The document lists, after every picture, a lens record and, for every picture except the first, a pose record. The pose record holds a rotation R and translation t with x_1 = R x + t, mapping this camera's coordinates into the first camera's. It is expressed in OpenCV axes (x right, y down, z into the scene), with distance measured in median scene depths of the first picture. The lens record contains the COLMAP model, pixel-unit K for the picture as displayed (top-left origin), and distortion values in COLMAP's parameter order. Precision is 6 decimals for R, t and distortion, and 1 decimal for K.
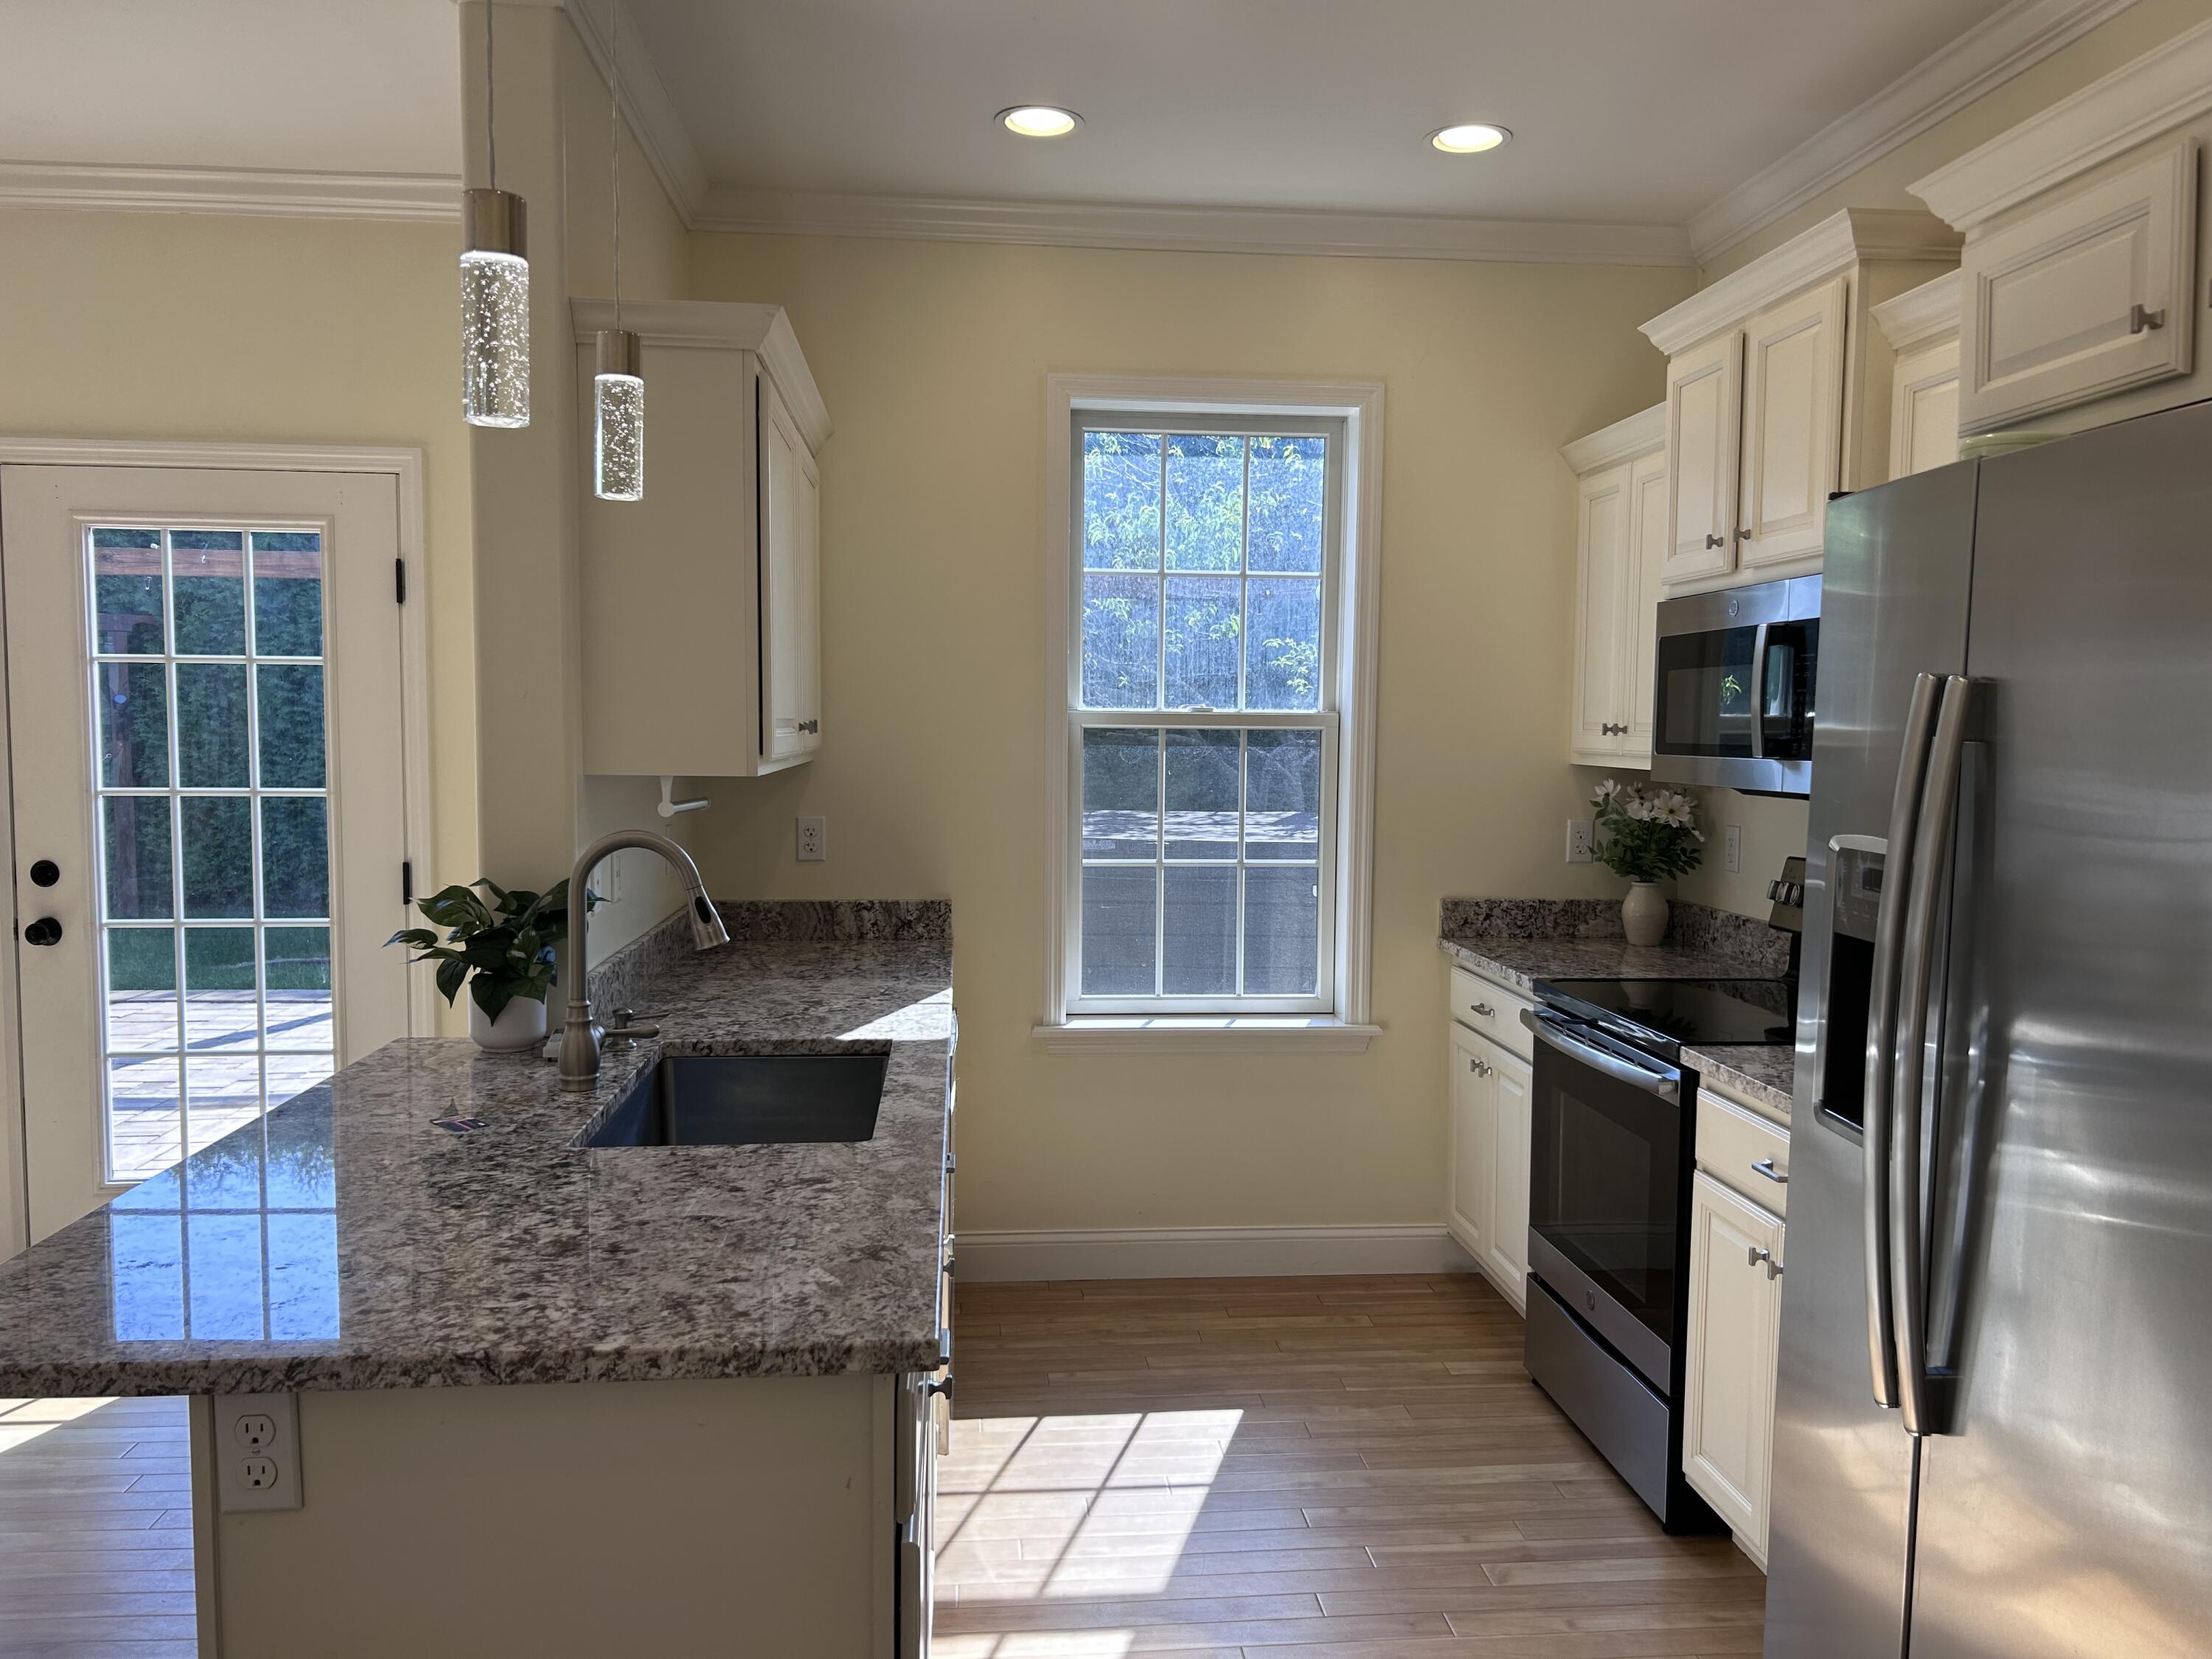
lens RADIAL K [[1663.5, 0, 1102.0], [0, 1663.5, 839.7], [0, 0, 1]] dist [0.005062, -0.002286]
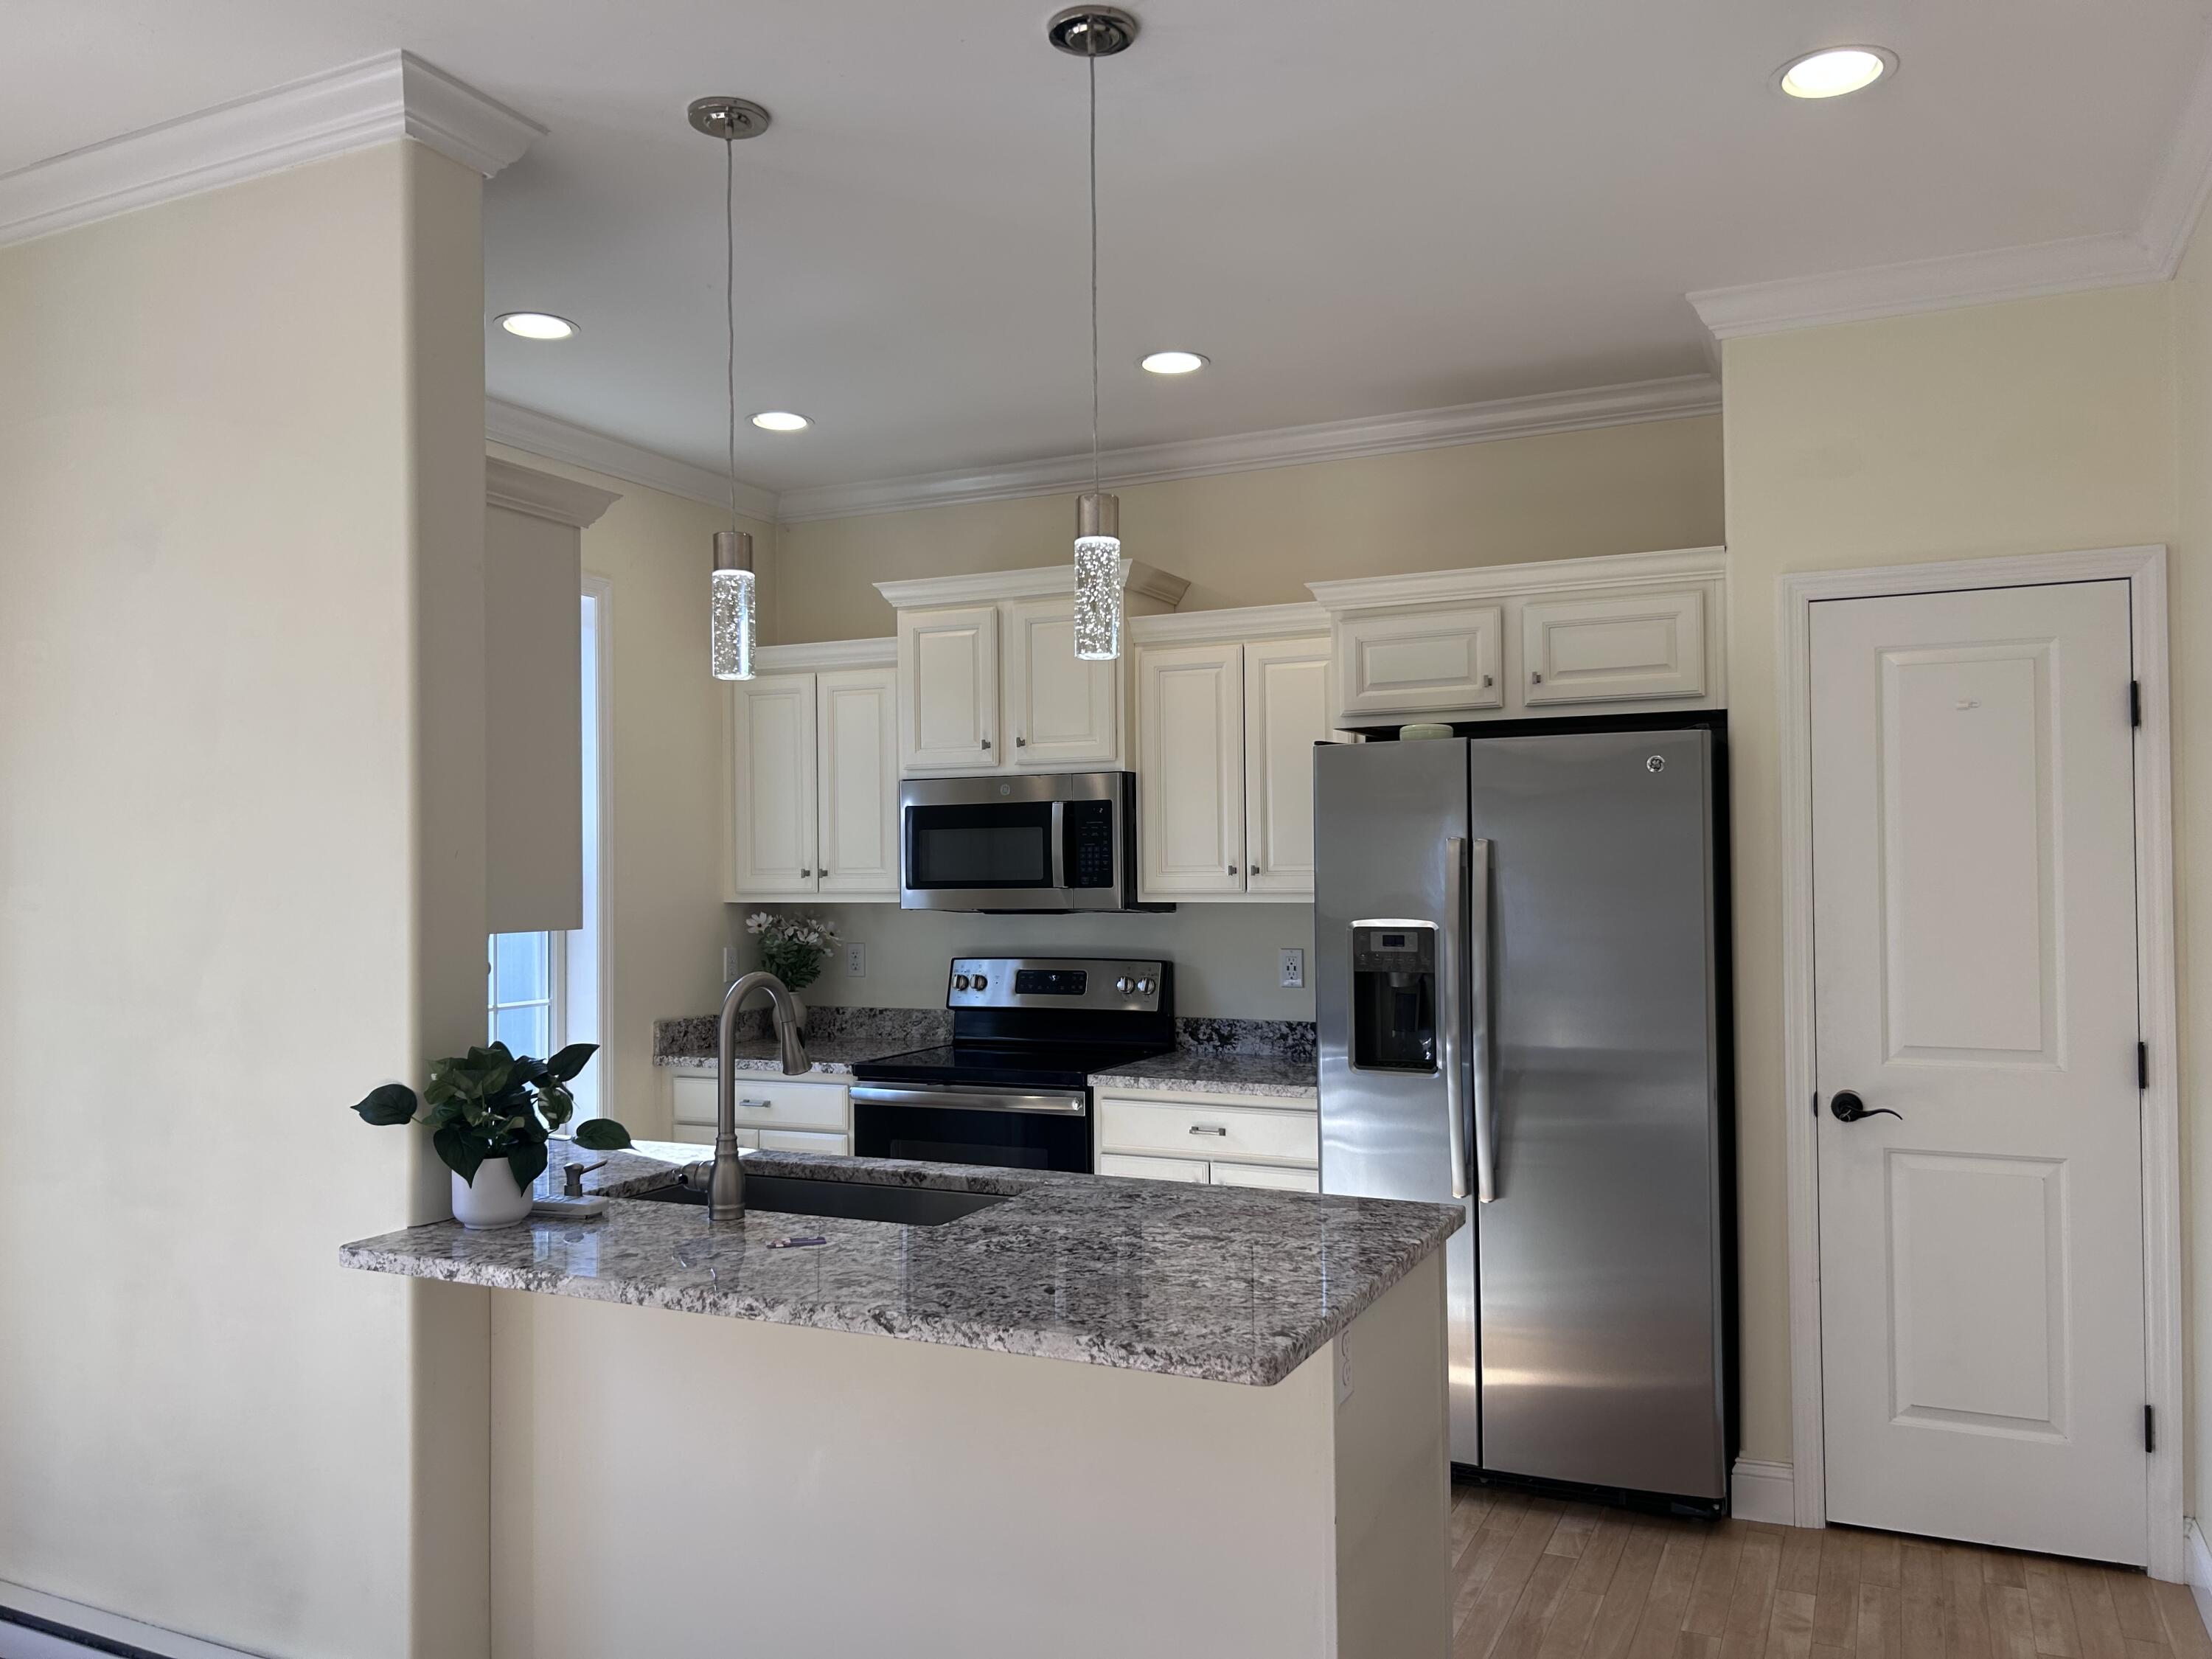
lens RADIAL K [[1663.5, 0, 1106.0], [0, 1663.5, 826.0], [0, 0, 1]] dist [0.005062, -0.002286]
pose [[0.494038, 0.005064, 0.869426, -0.804491], [0.080220, 0.995452, -0.051382, -0.019673], [-0.865732, 0.095130, 0.491385, 0.169622]]
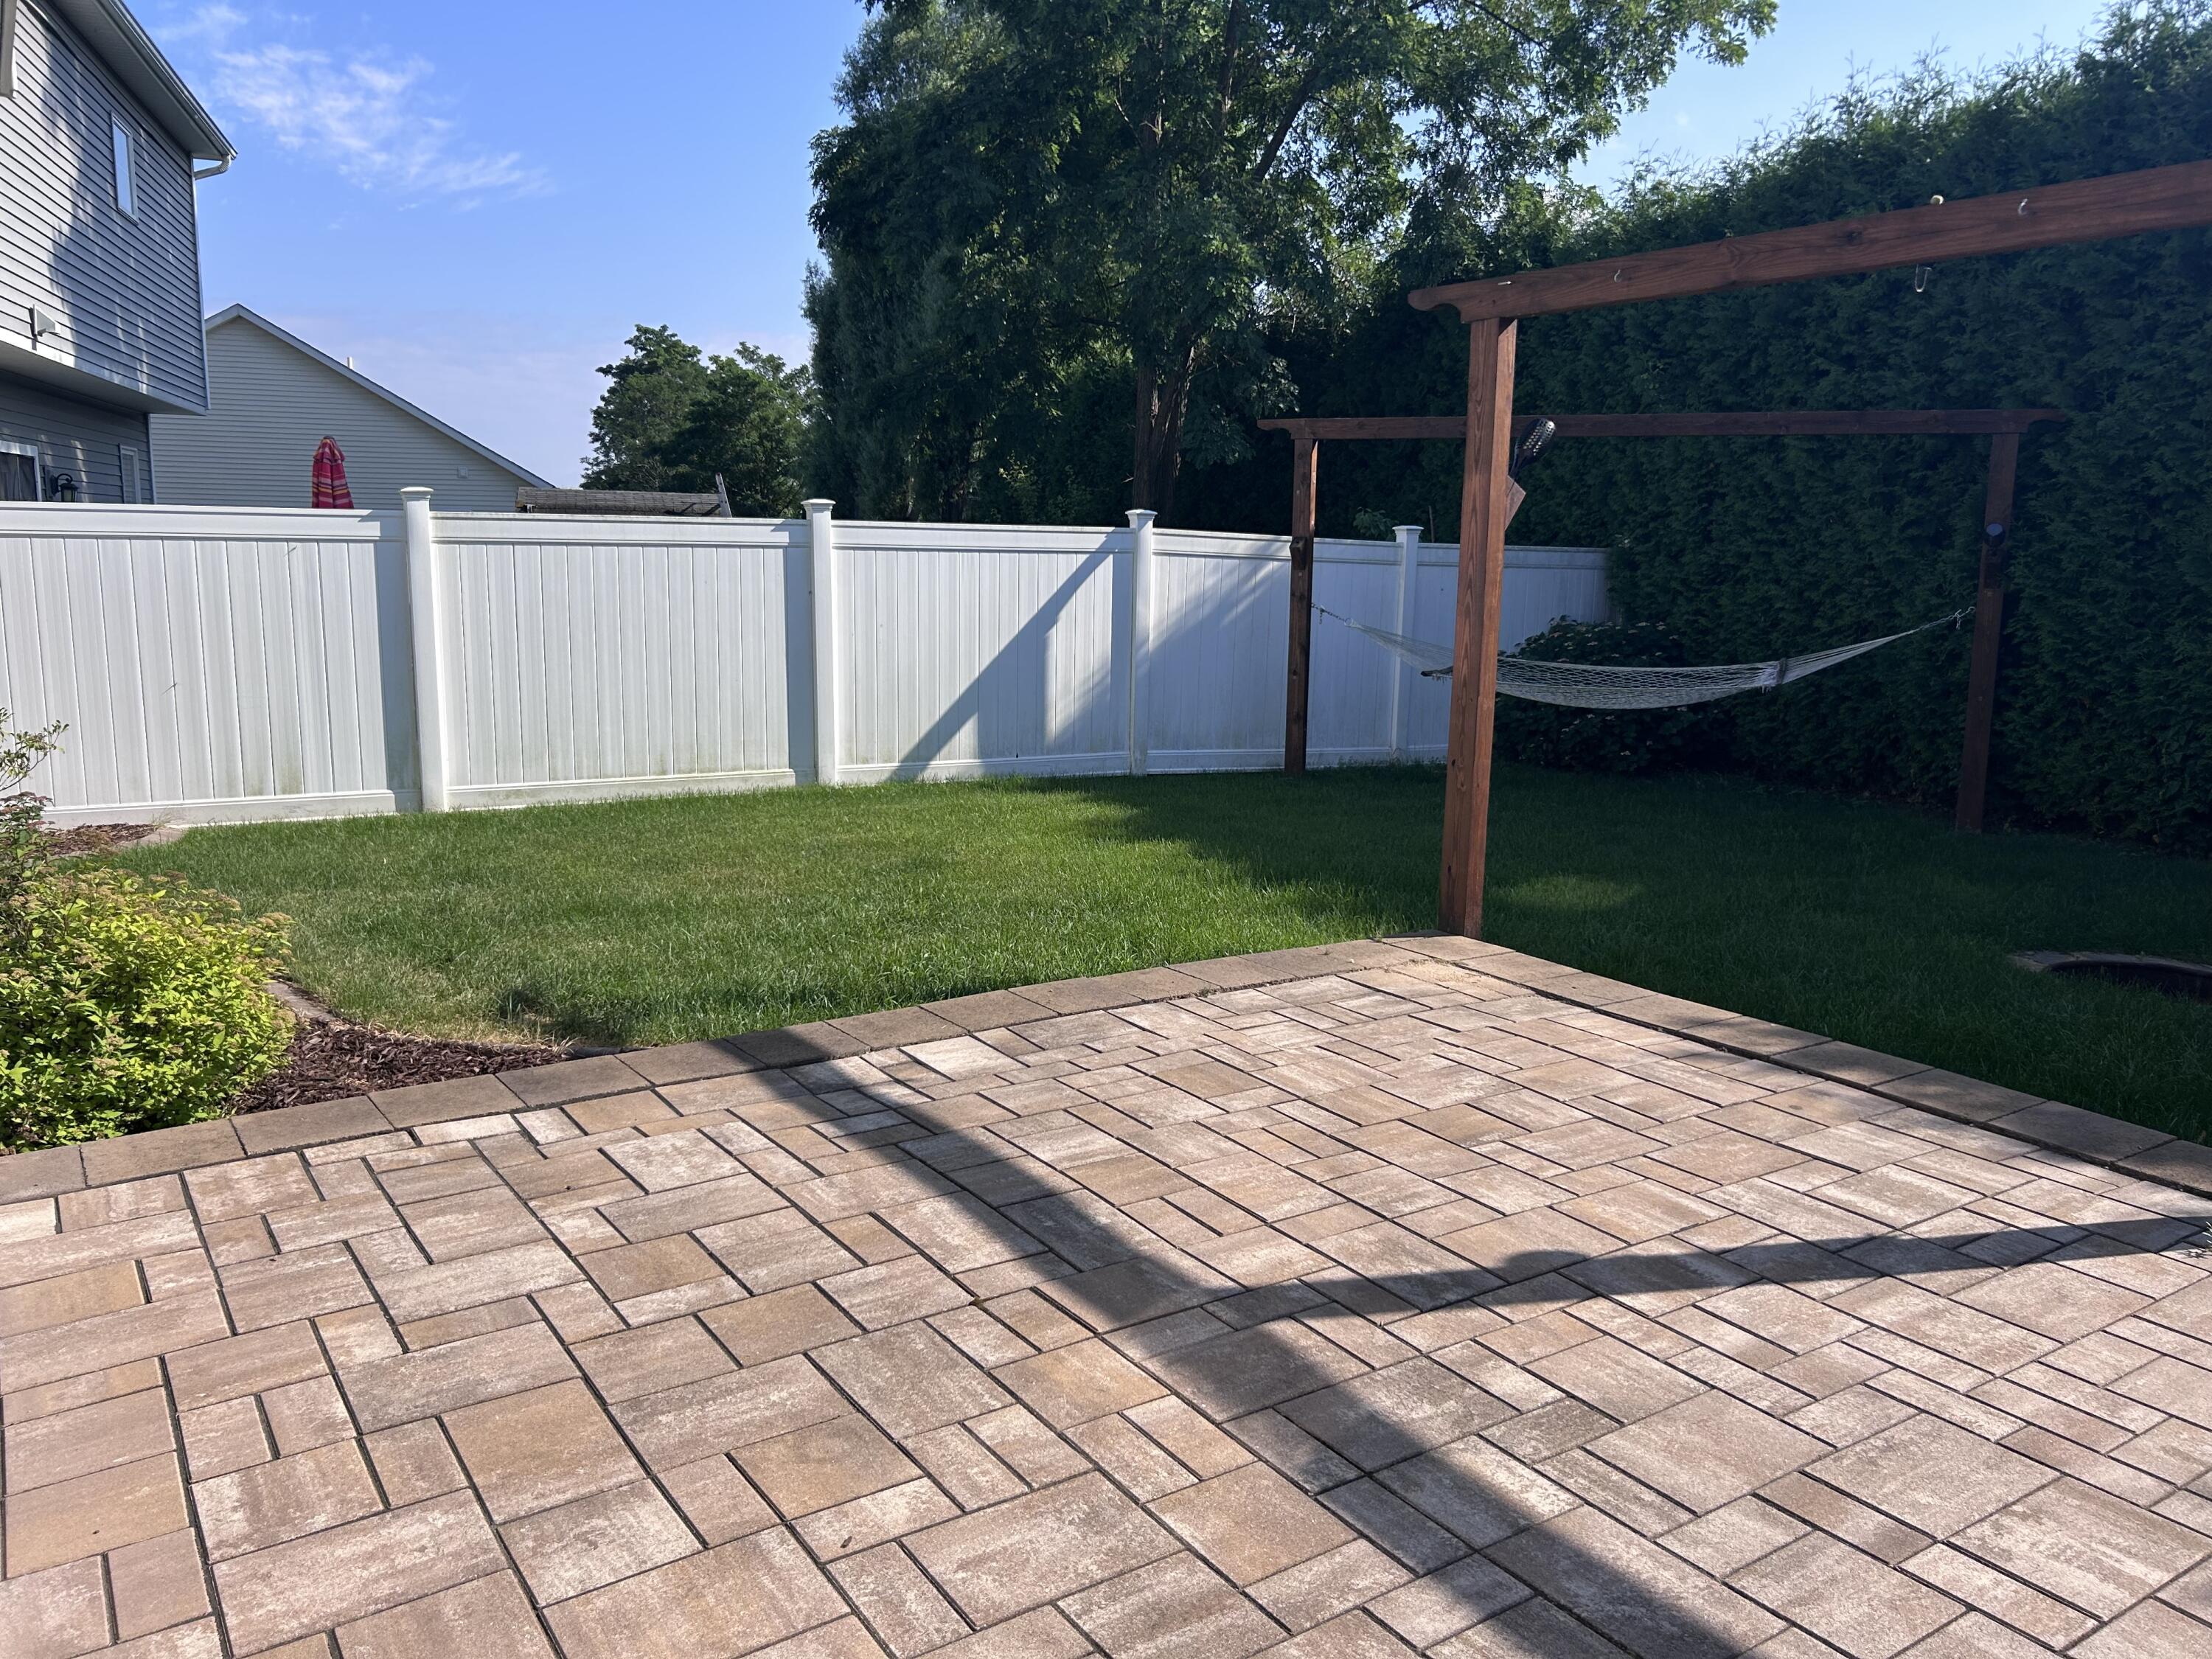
lens RADIAL K [[1663.5, 0, 1106.8], [0, 1663.5, 826.2], [0, 0, 1]] dist [0.005062, -0.002286]
pose [[0.482379, 0.146565, -0.863614, -0.077168], [-0.073567, 0.989198, 0.126787, -0.011826], [0.872868, 0.002374, 0.487951, 0.178180]]
